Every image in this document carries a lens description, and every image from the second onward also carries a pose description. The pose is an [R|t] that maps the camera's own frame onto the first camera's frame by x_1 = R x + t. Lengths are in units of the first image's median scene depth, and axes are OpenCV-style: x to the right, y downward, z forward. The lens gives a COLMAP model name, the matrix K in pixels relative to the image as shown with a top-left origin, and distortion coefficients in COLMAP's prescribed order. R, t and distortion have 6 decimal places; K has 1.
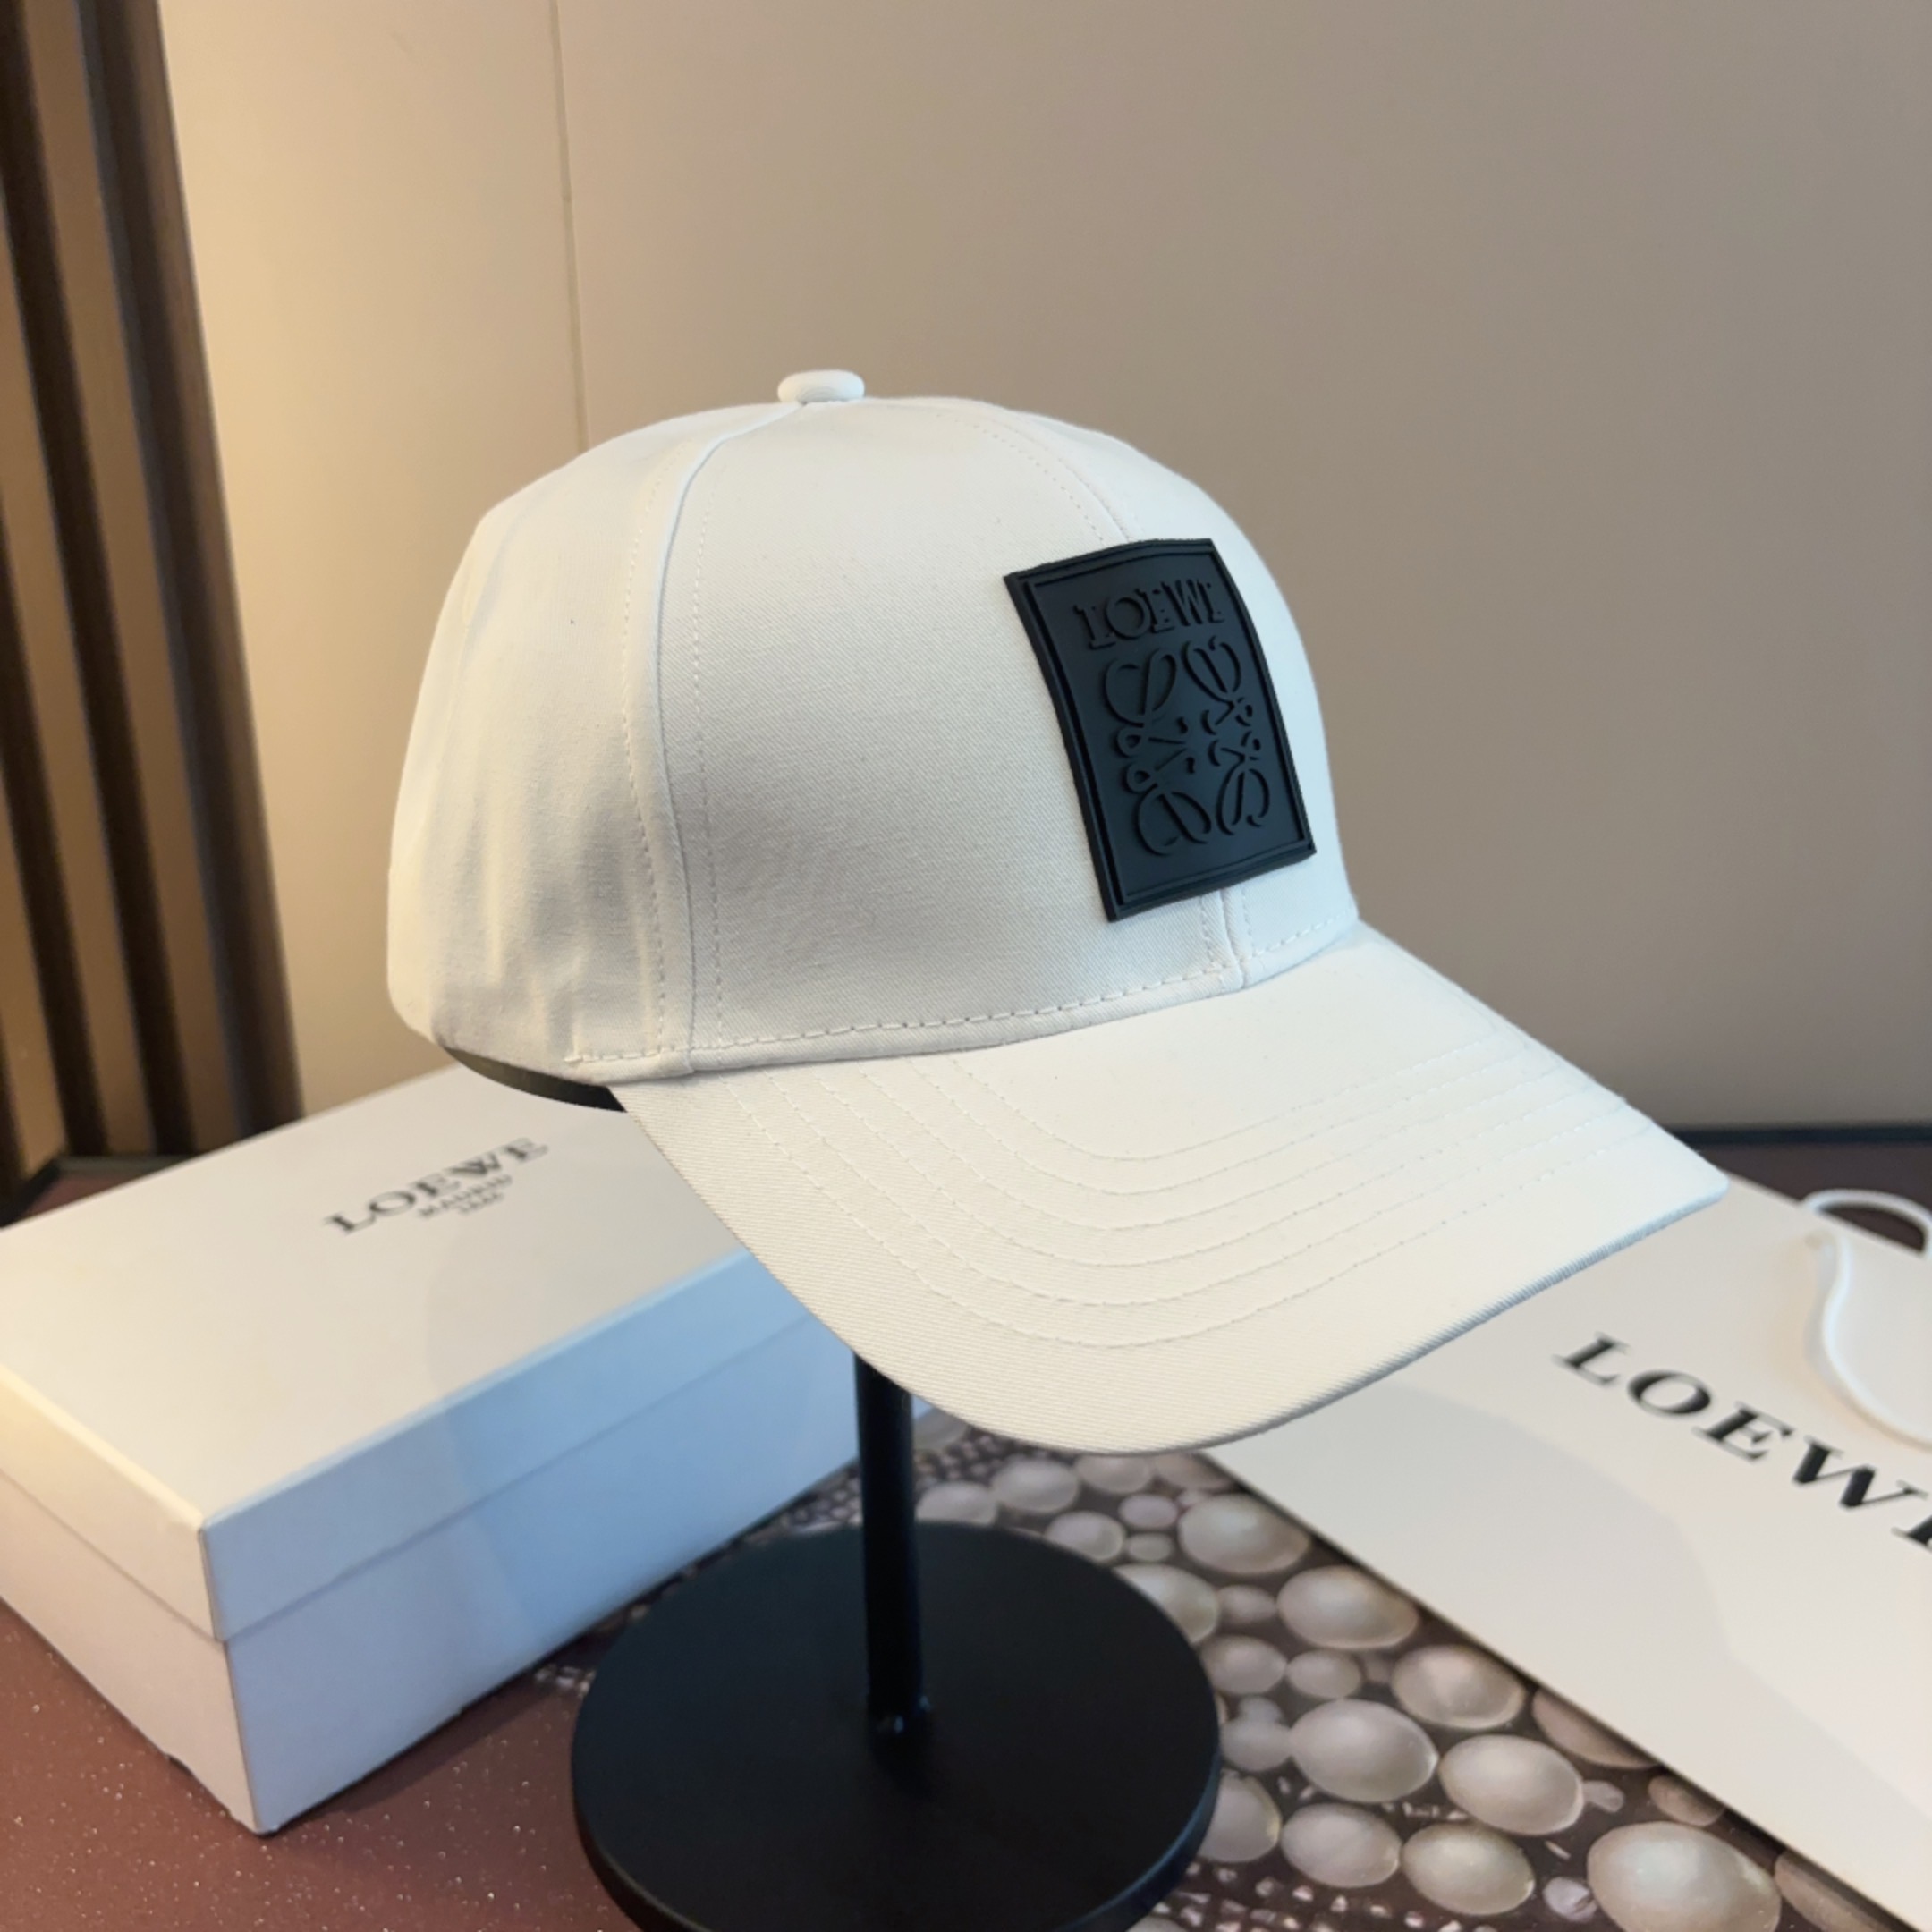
lens RADIAL K [[2042.7, 0, 967.2], [0, 2042.7, 1003.8], [0, 0, 1]] dist [0.052655, -0.084579]
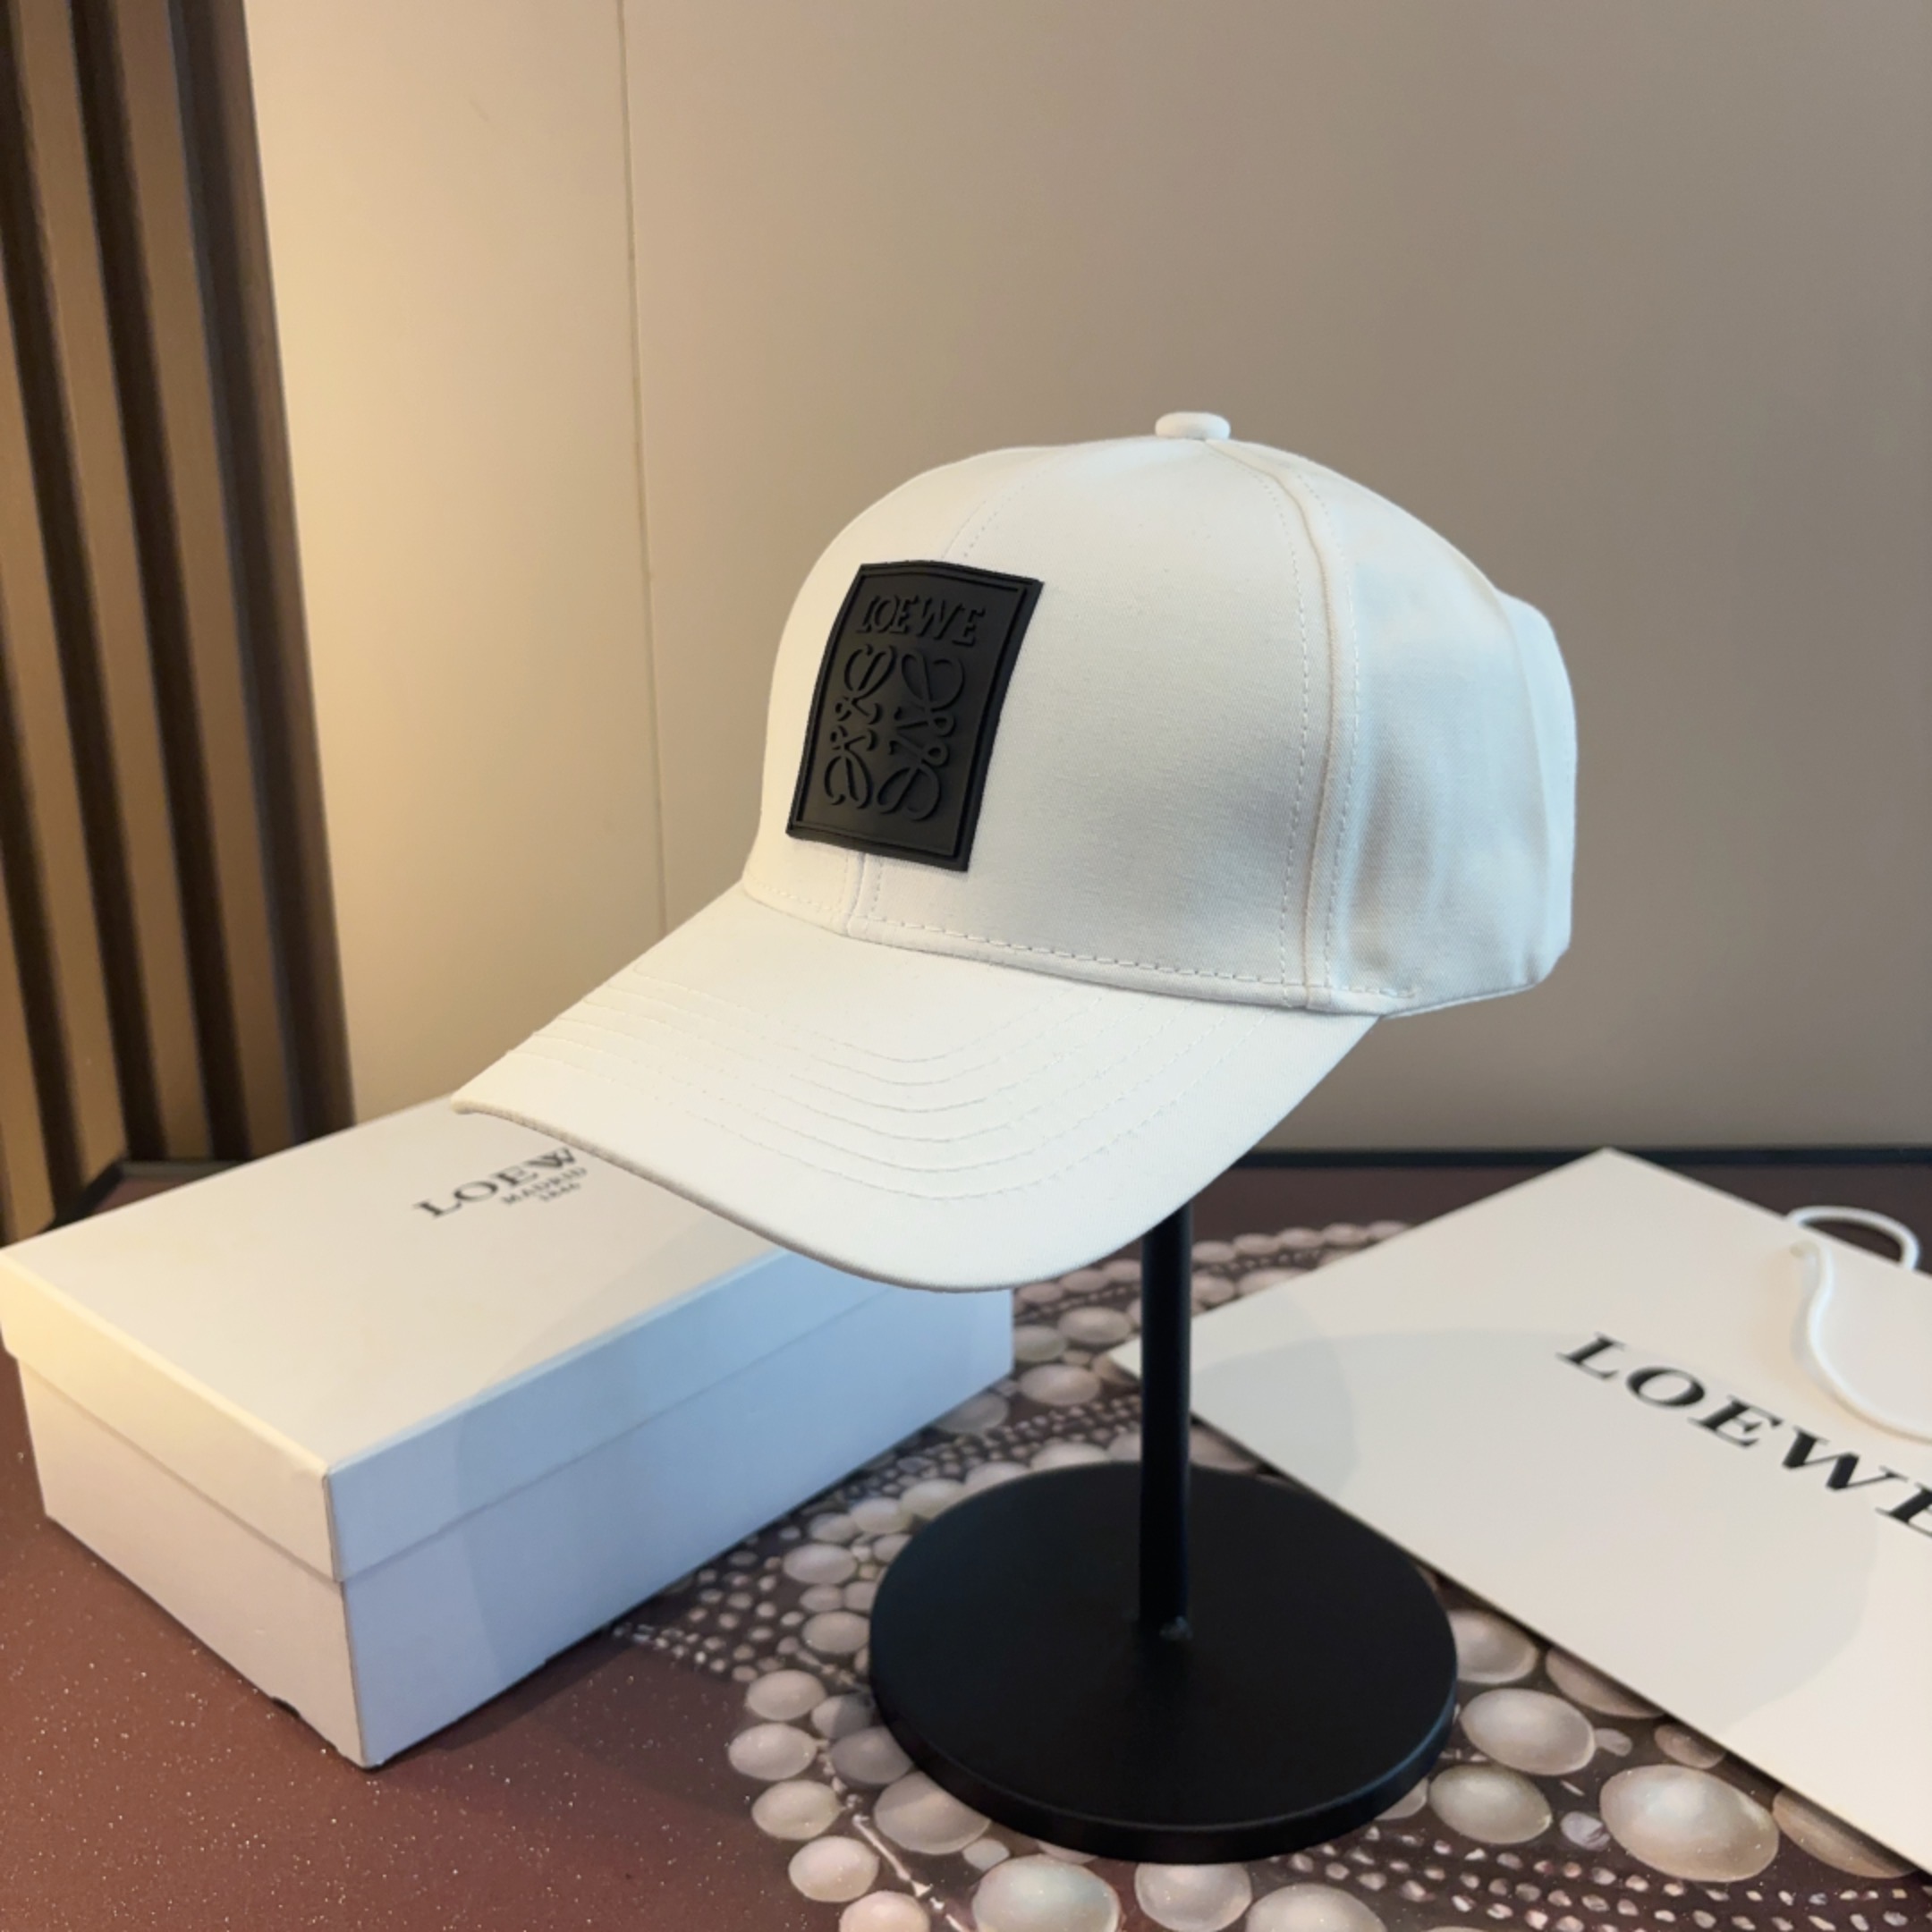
lens RADIAL K [[2042.7, 0, 967.2], [0, 2042.7, 1003.8], [0, 0, 1]] dist [0.052655, -0.084579]
pose [[0.999810, 0.011989, 0.015391, -0.048195], [-0.011591, 0.999603, -0.025699, 0.027295], [-0.015693, 0.025516, 0.999551, -0.079761]]
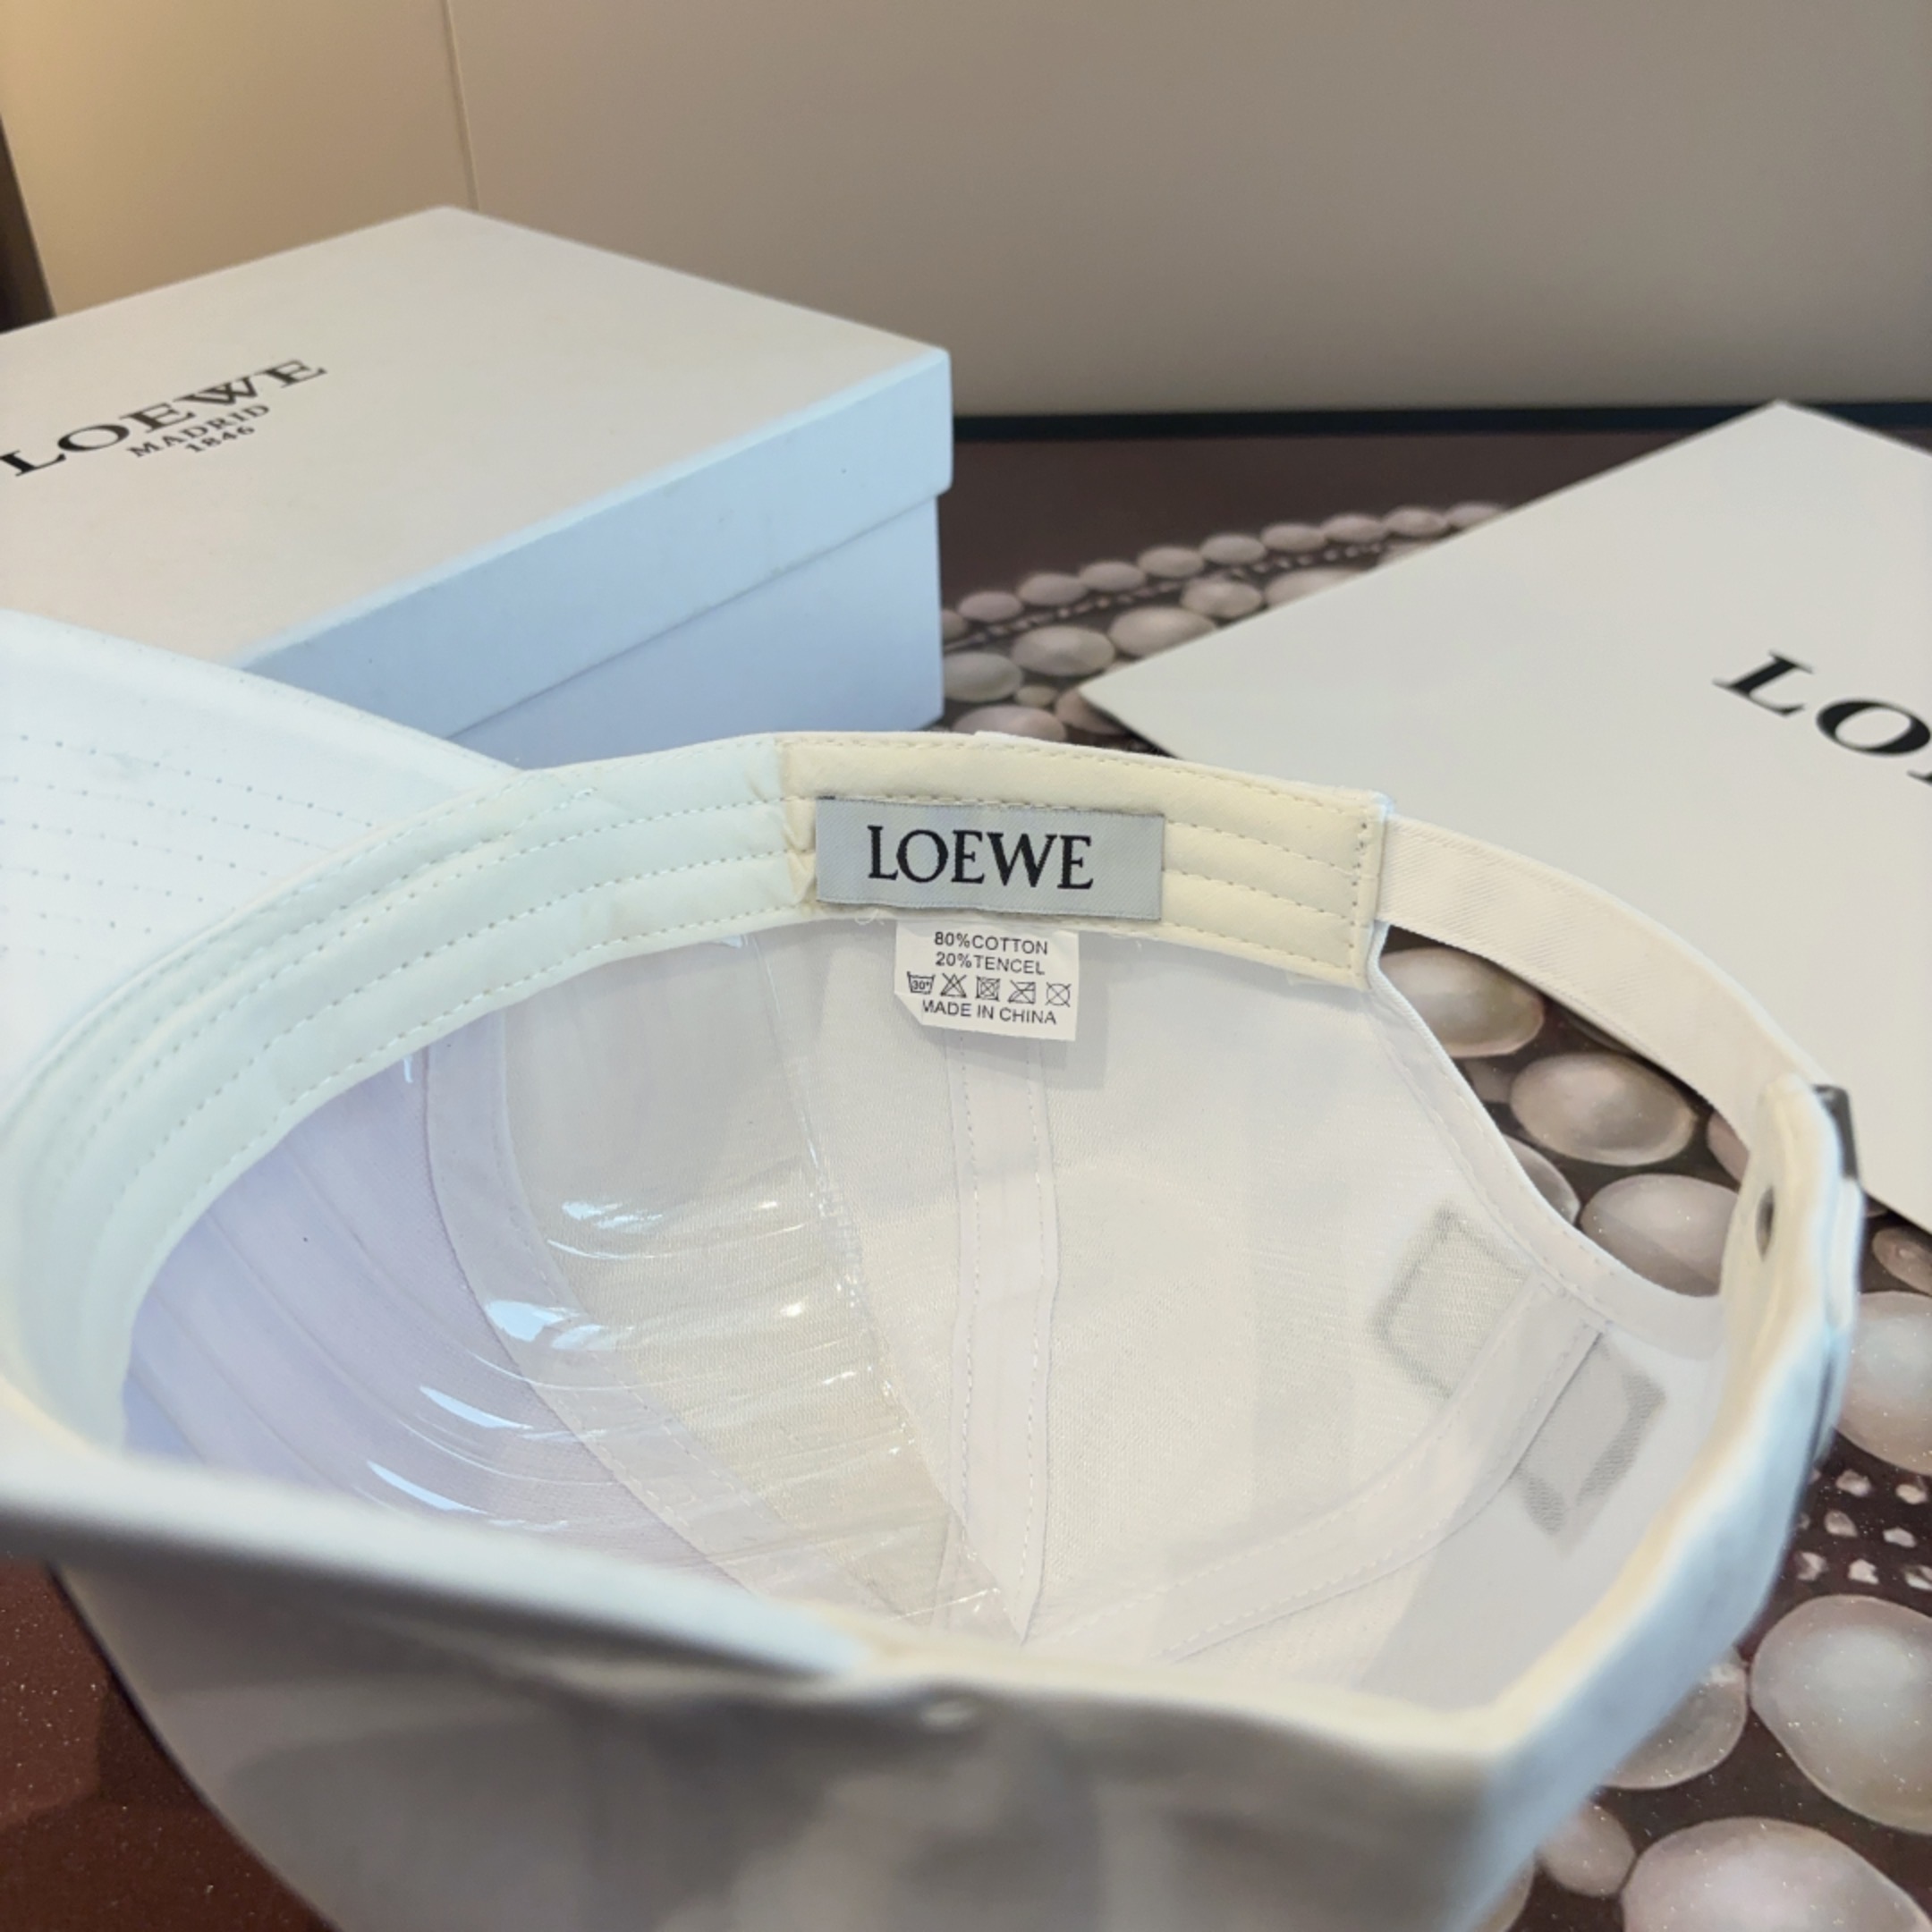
lens RADIAL K [[2042.7, 0, 967.2], [0, 2042.7, 1003.8], [0, 0, 1]] dist [0.052655, -0.084579]
pose [[0.999948, 0.001119, 0.010114, 0.007150], [-0.003966, 0.958189, 0.286108, 0.090571], [-0.009371, -0.286134, 0.958144, 0.317294]]
